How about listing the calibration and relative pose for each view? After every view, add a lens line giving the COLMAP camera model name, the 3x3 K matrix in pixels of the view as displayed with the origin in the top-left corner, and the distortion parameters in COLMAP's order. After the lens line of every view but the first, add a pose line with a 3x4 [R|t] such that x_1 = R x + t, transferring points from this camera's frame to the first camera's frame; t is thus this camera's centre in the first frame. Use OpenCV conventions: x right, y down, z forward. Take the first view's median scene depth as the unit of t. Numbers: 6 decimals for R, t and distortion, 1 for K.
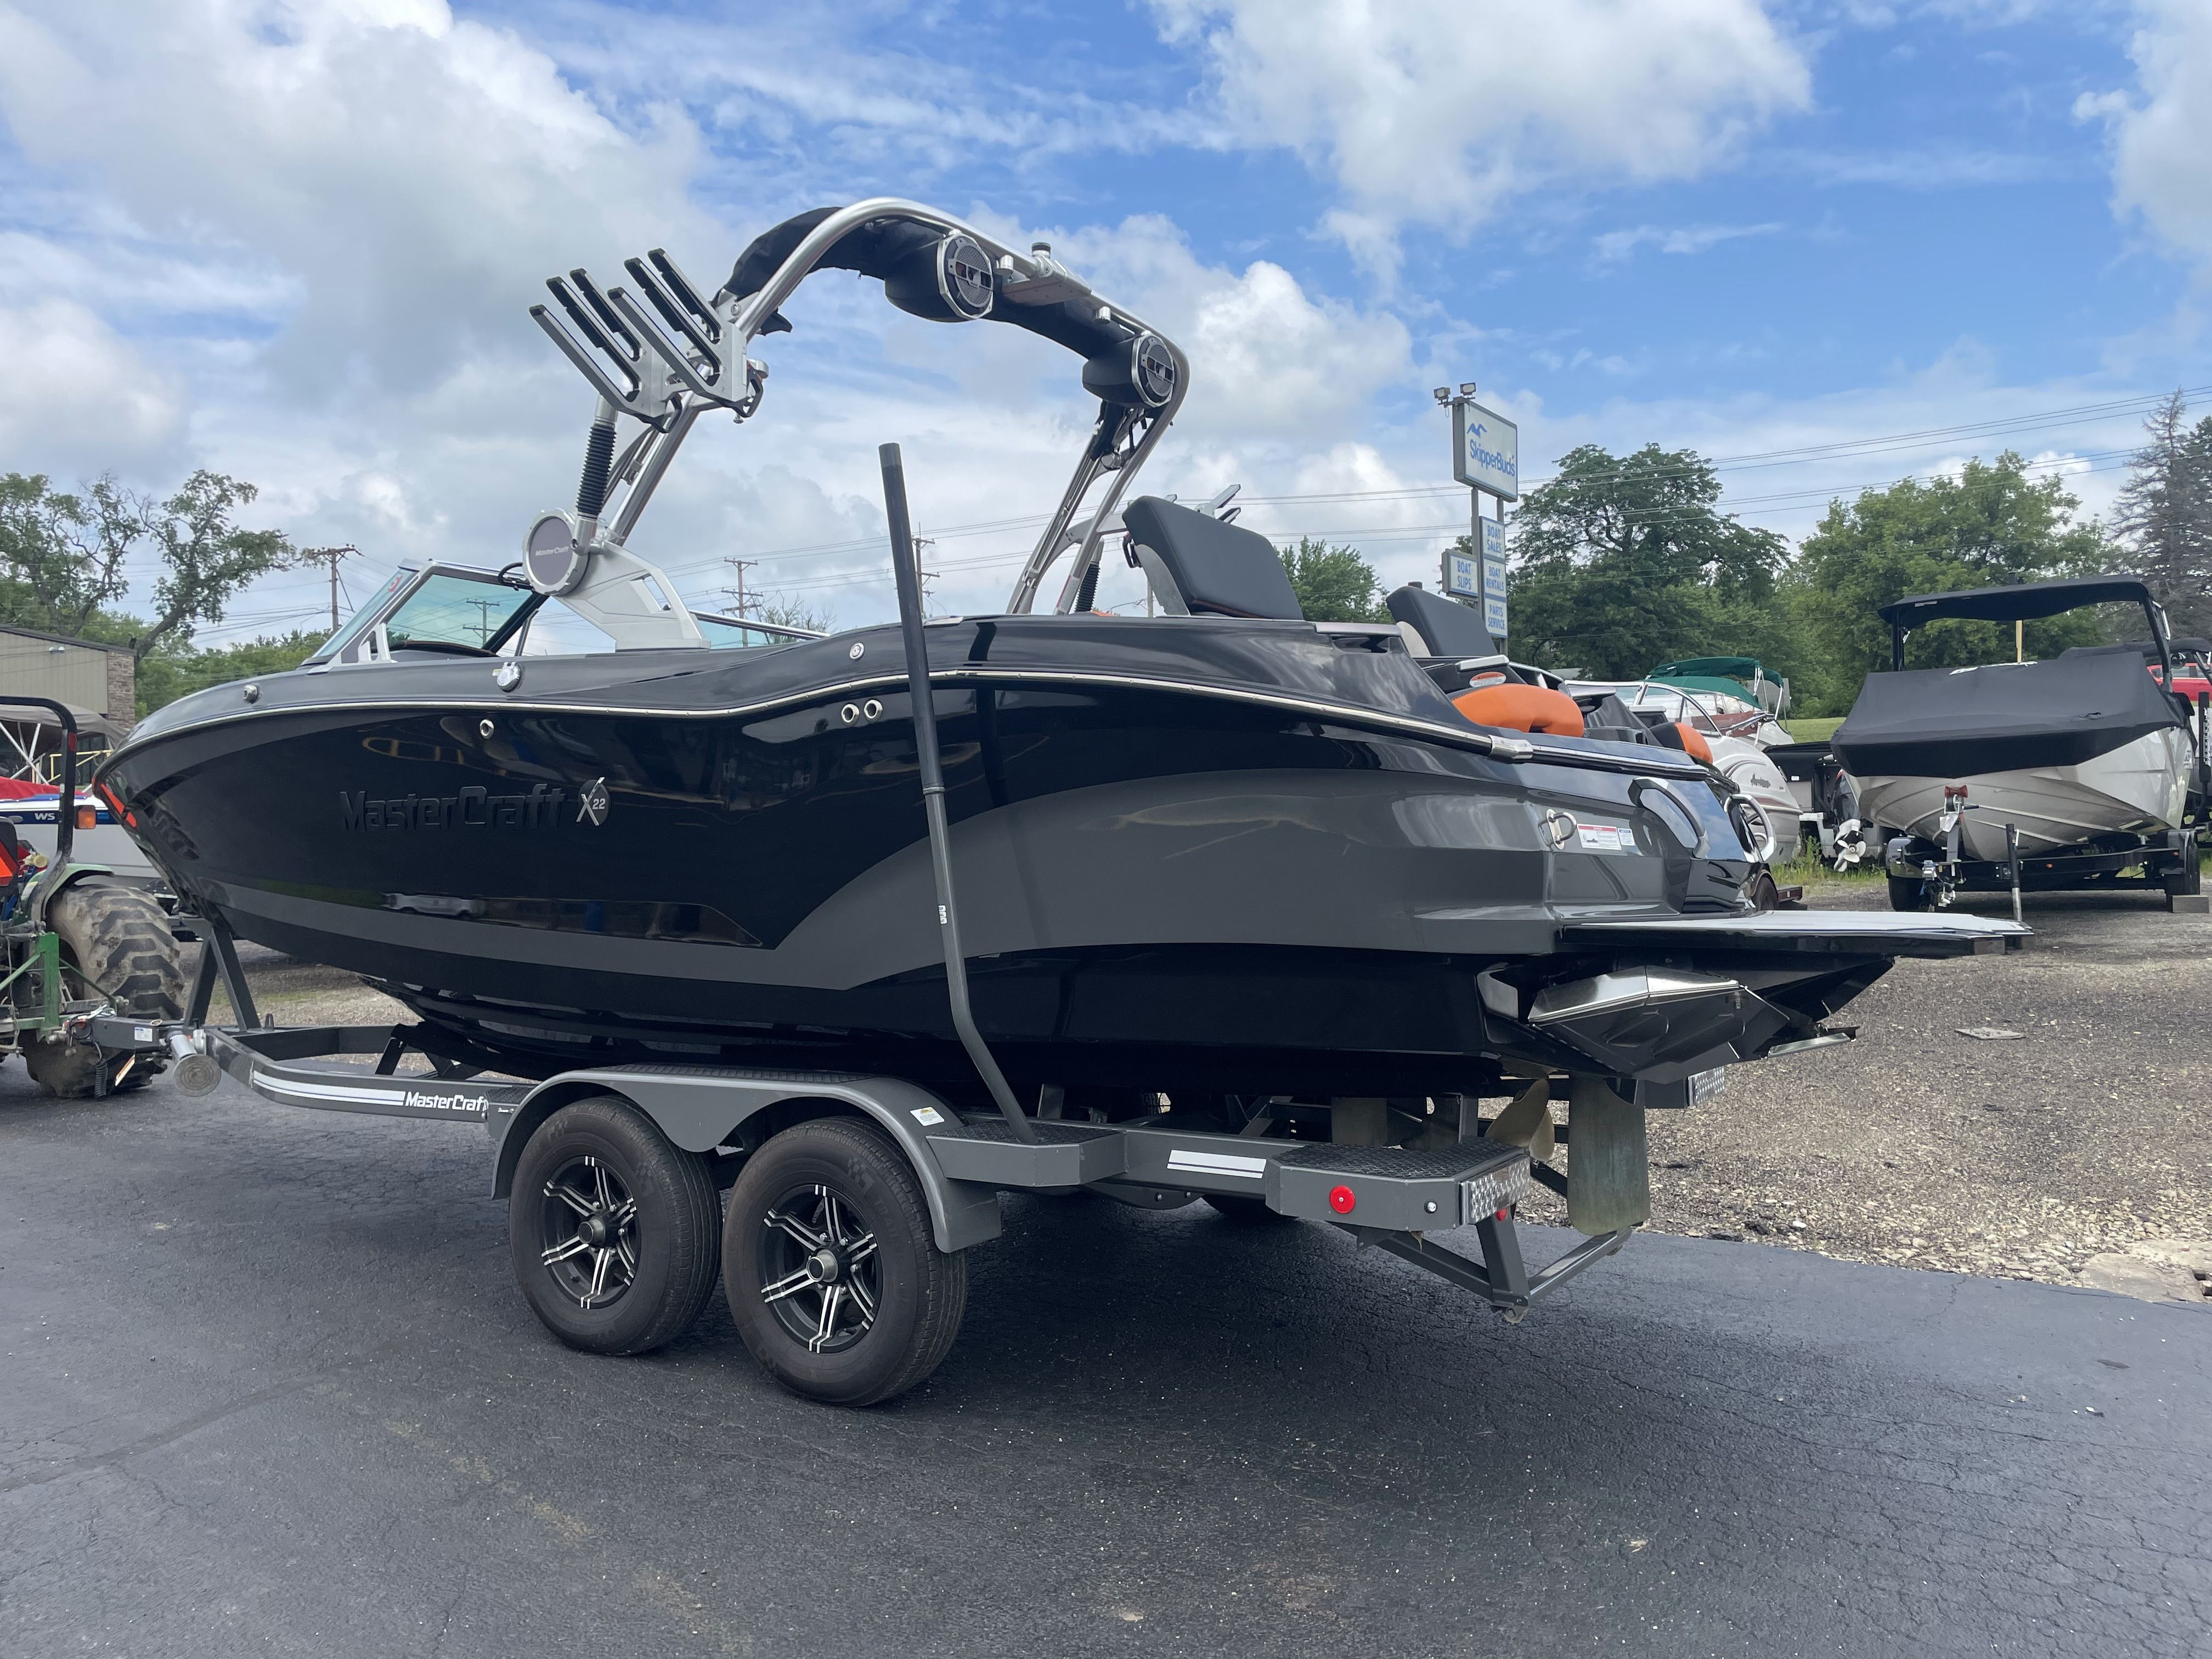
lens RADIAL K [[1683.5, 0, 1106.0], [0, 1683.5, 829.5], [0, 0, 1]] dist [0.052968, -0.069487]
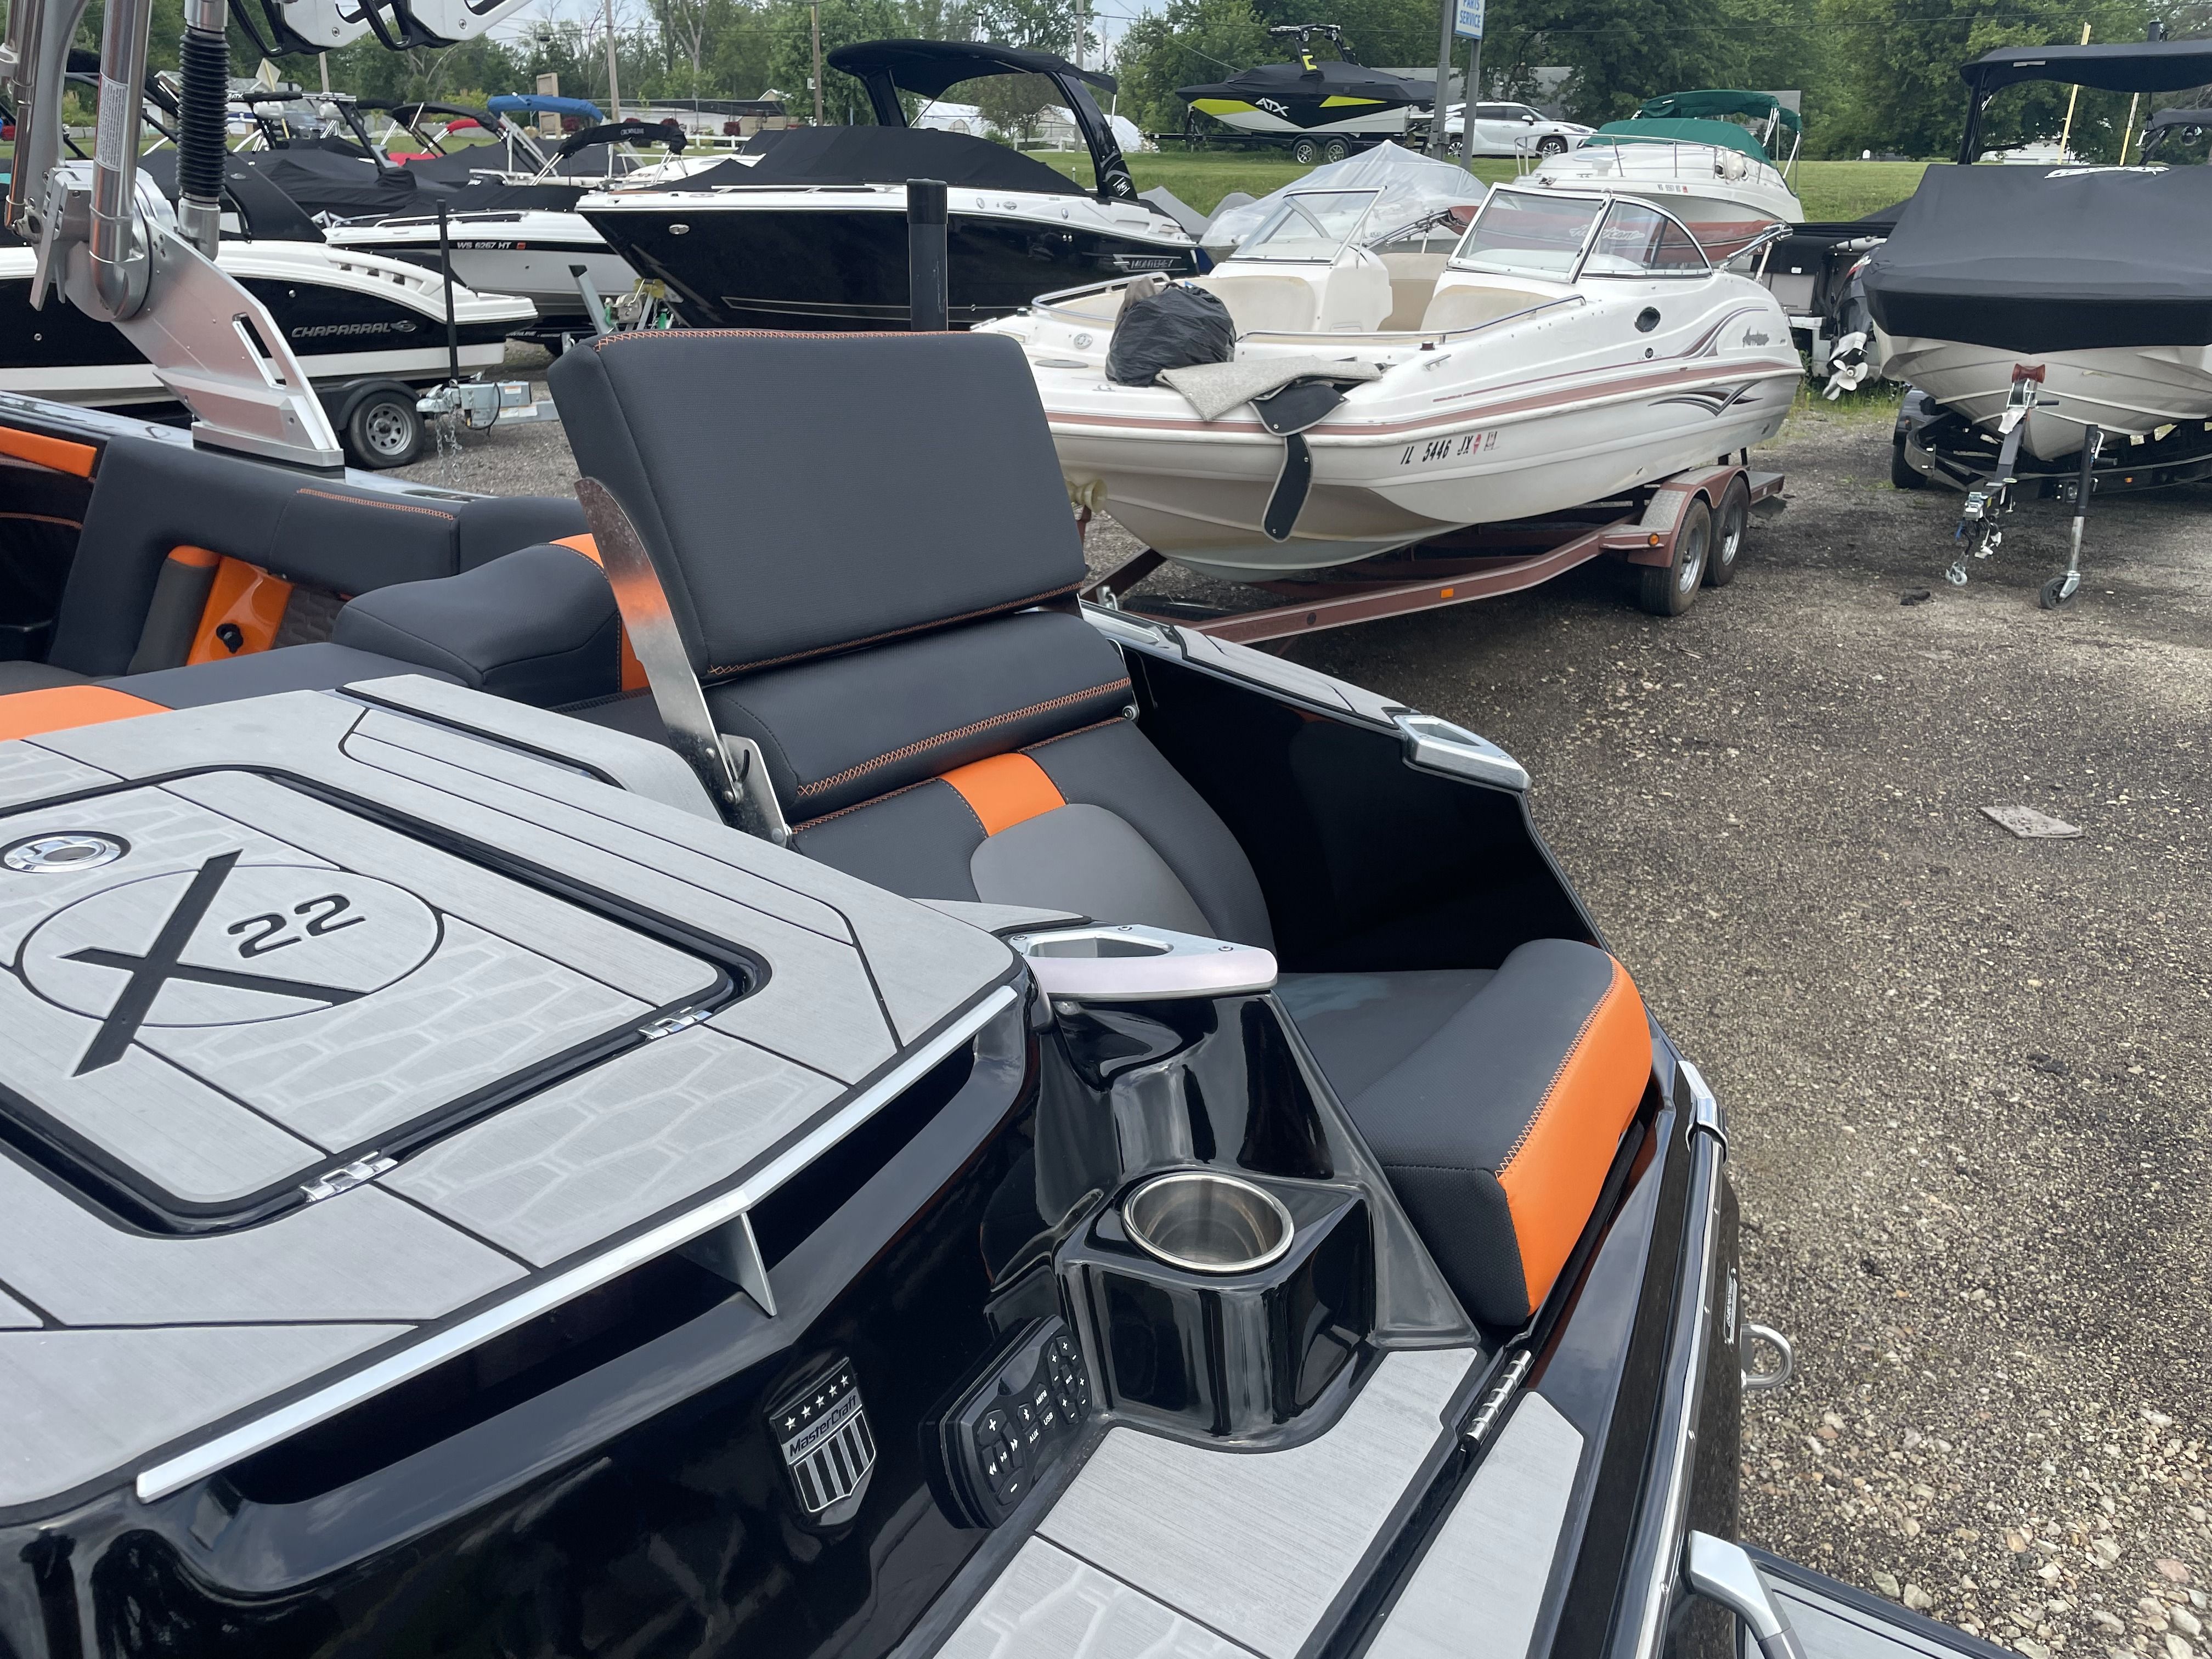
lens RADIAL K [[1683.5, 0, 1106.0], [0, 1683.5, 829.5], [0, 0, 1]] dist [0.052968, -0.069487]
pose [[0.998535, 0.033721, 0.042317, 0.059864], [-0.046038, 0.940387, 0.336976, -0.037958], [-0.028431, -0.338431, 0.940562, 0.174962]]
